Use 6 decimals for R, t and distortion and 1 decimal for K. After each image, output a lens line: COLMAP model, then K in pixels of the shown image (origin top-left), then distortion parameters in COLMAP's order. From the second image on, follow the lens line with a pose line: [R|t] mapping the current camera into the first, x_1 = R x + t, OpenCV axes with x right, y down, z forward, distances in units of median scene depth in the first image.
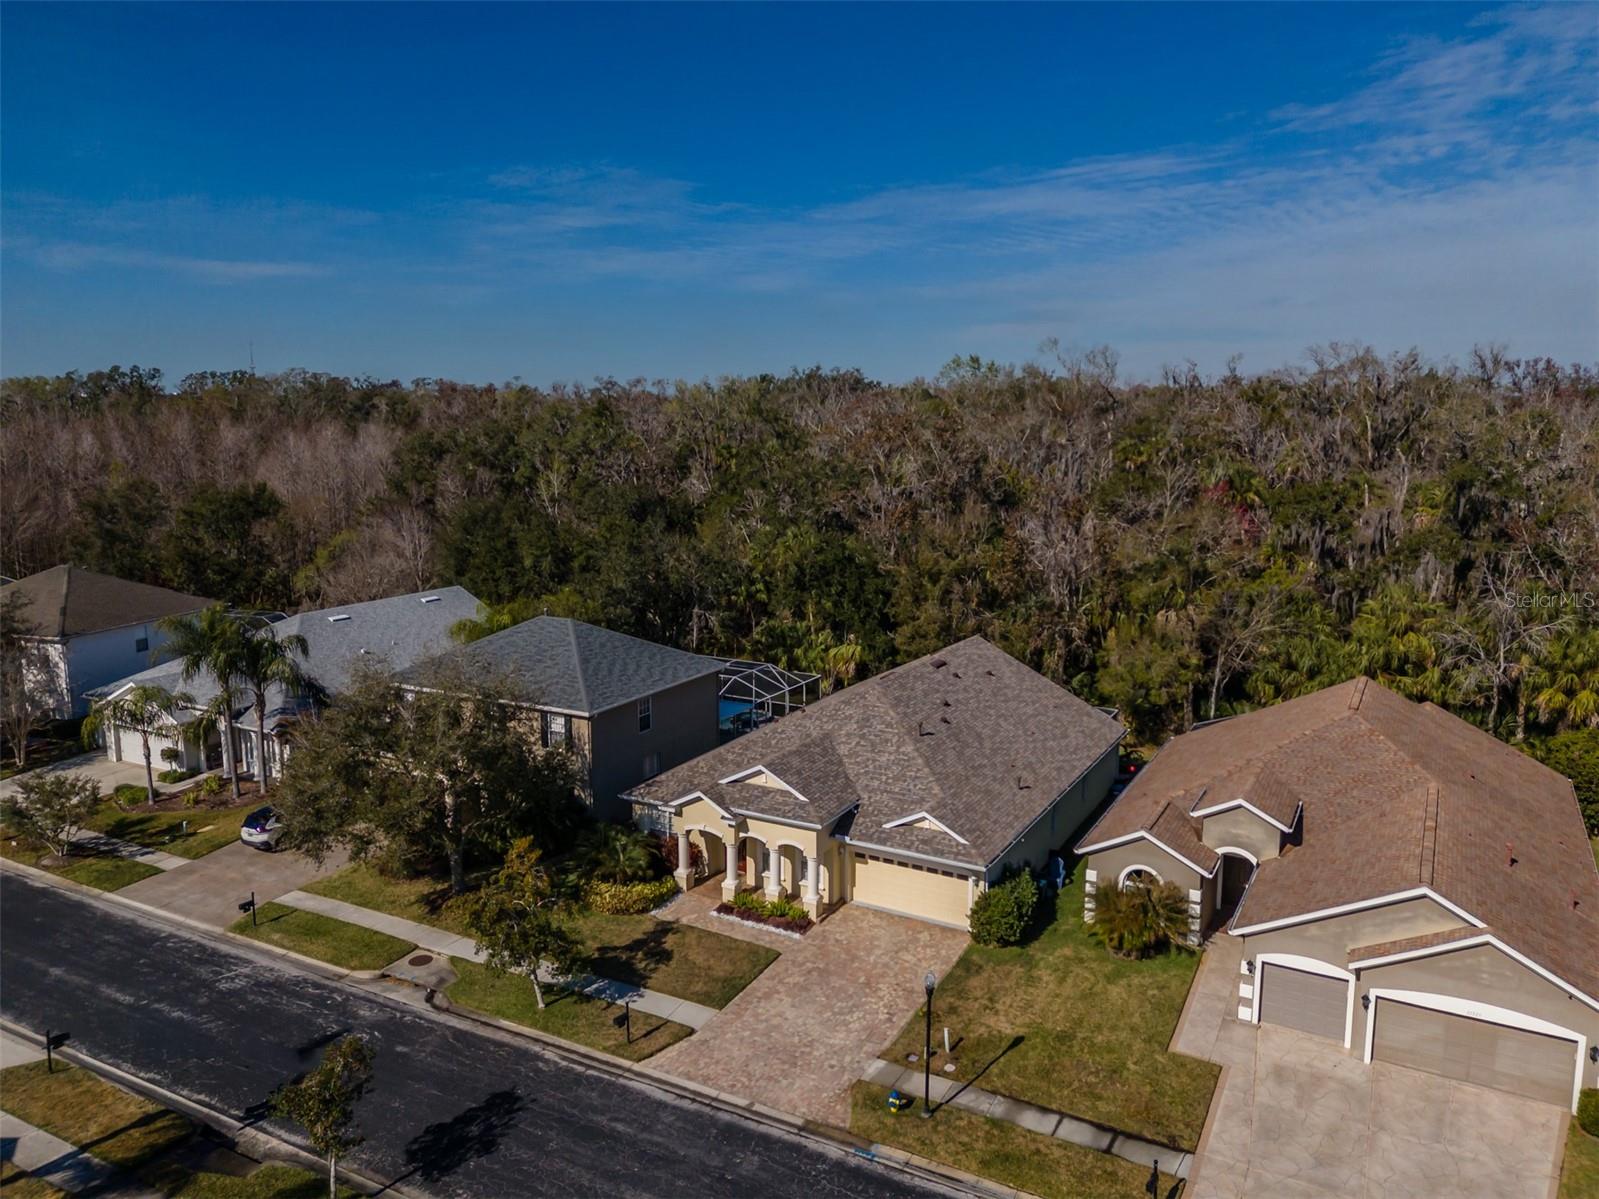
lens RADIAL K [[1165.1, 0, 801.9], [0, 1165.1, 601.1], [0, 0, 1]] dist [0.089986, -0.092807]
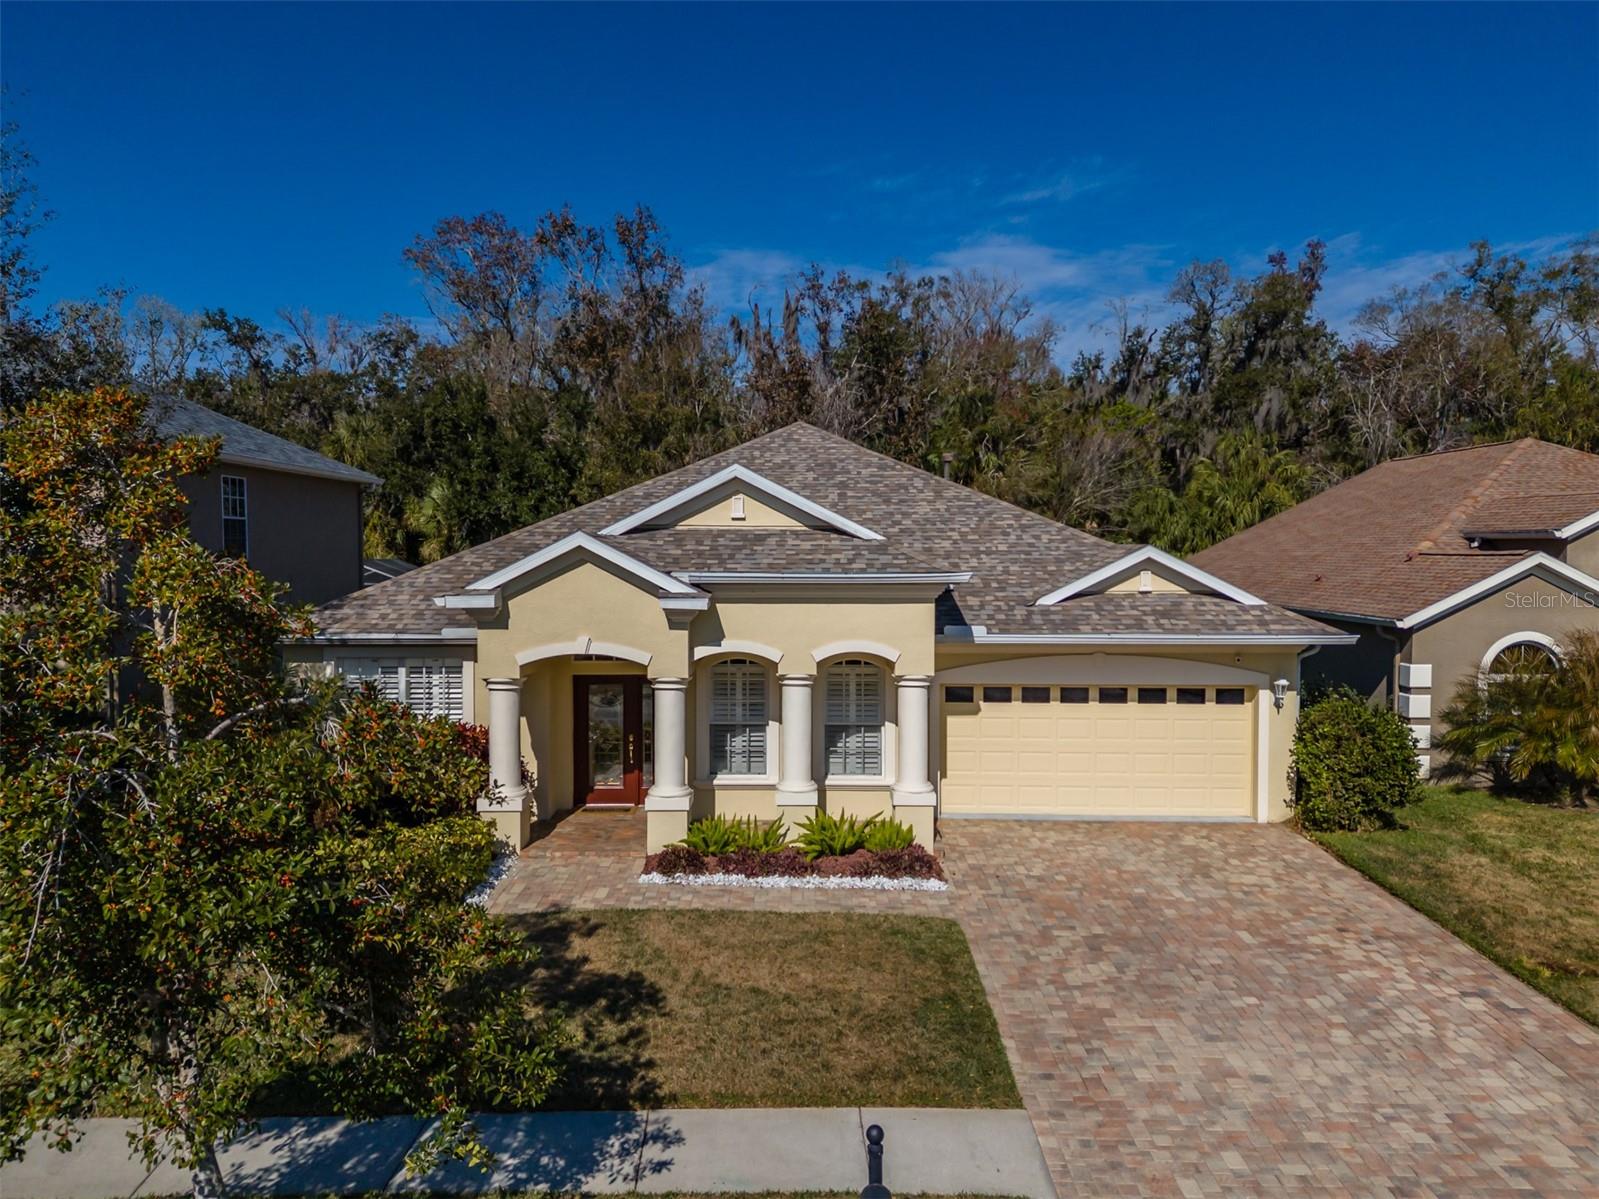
lens RADIAL K [[1165.1, 0, 801.9], [0, 1165.1, 601.1], [0, 0, 1]] dist [0.089986, -0.092807]
pose [[0.874245, -0.018325, 0.485139, -0.200978], [0.078439, 0.991490, -0.103900, 0.227524], [-0.479106, 0.128887, 0.868243, 0.682664]]
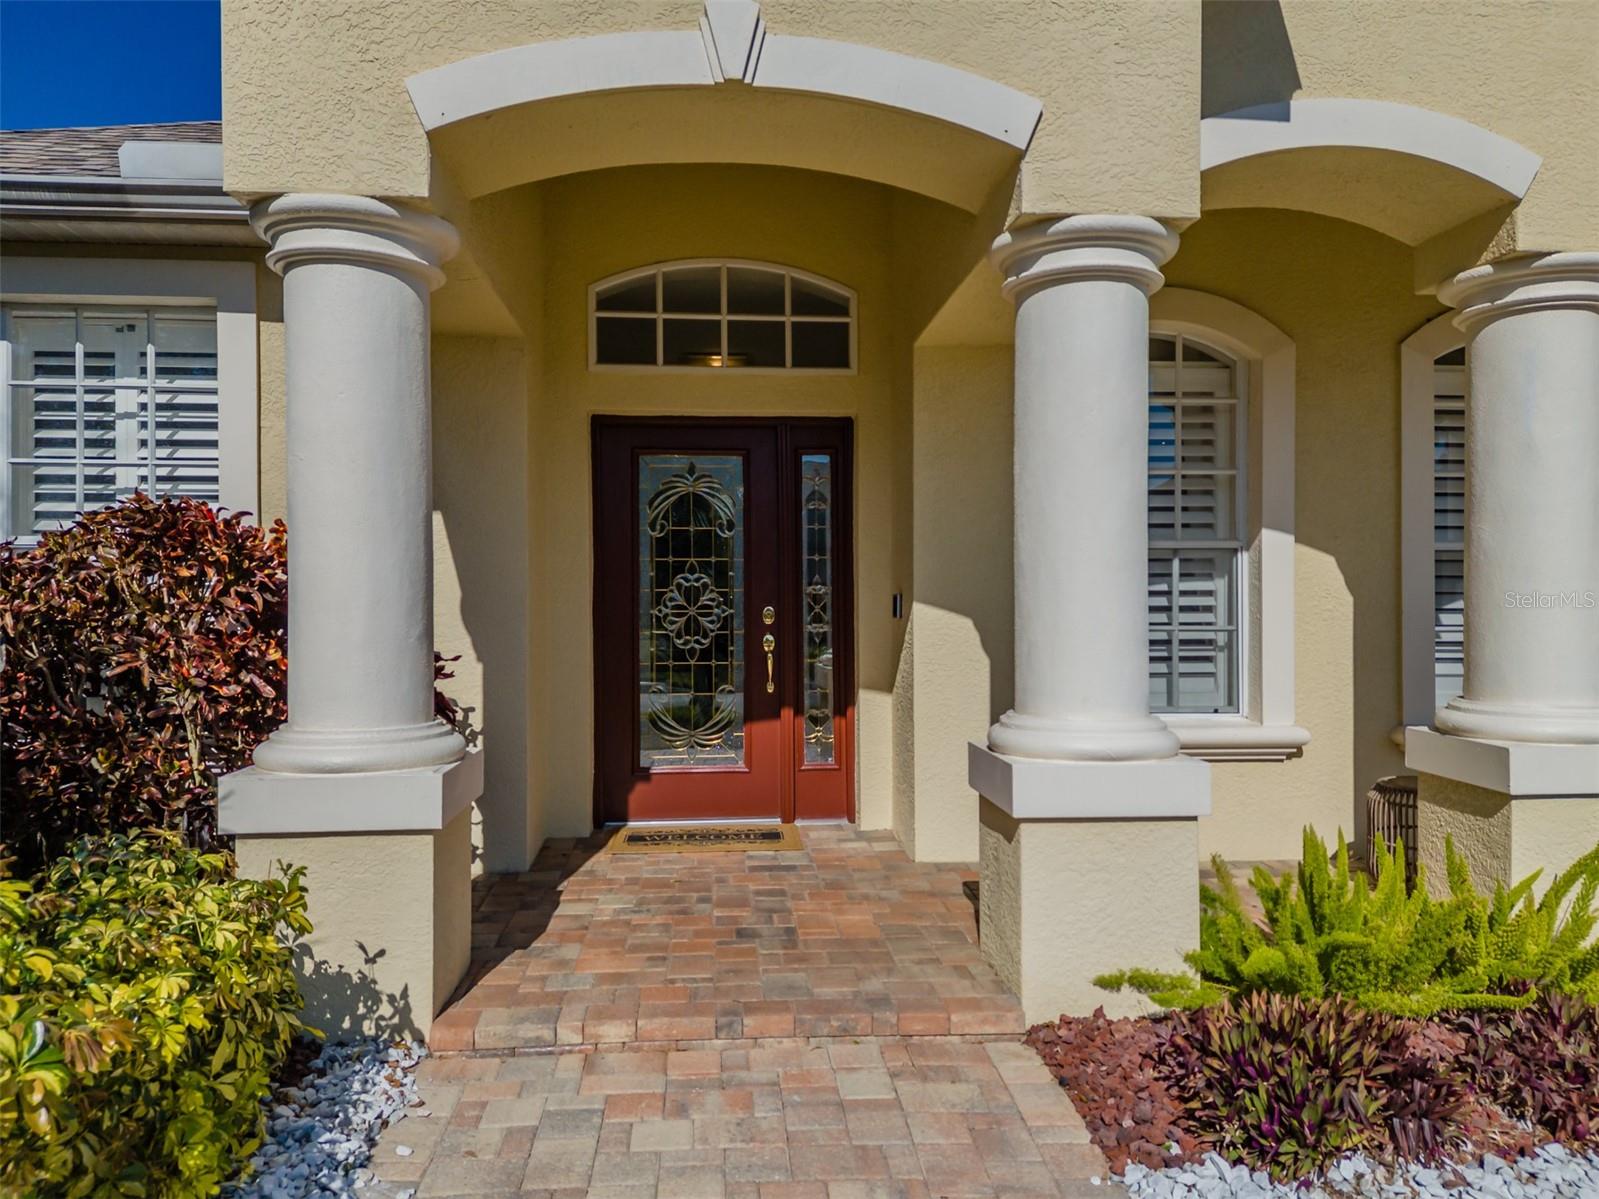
lens RADIAL K [[1165.1, 0, 801.9], [0, 1165.1, 601.1], [0, 0, 1]] dist [0.089986, -0.092807]
pose [[0.829410, -0.002047, 0.558636, -0.126015], [0.093465, 0.986406, -0.135155, 0.245106], [-0.550765, 0.164312, 0.818327, 0.966416]]
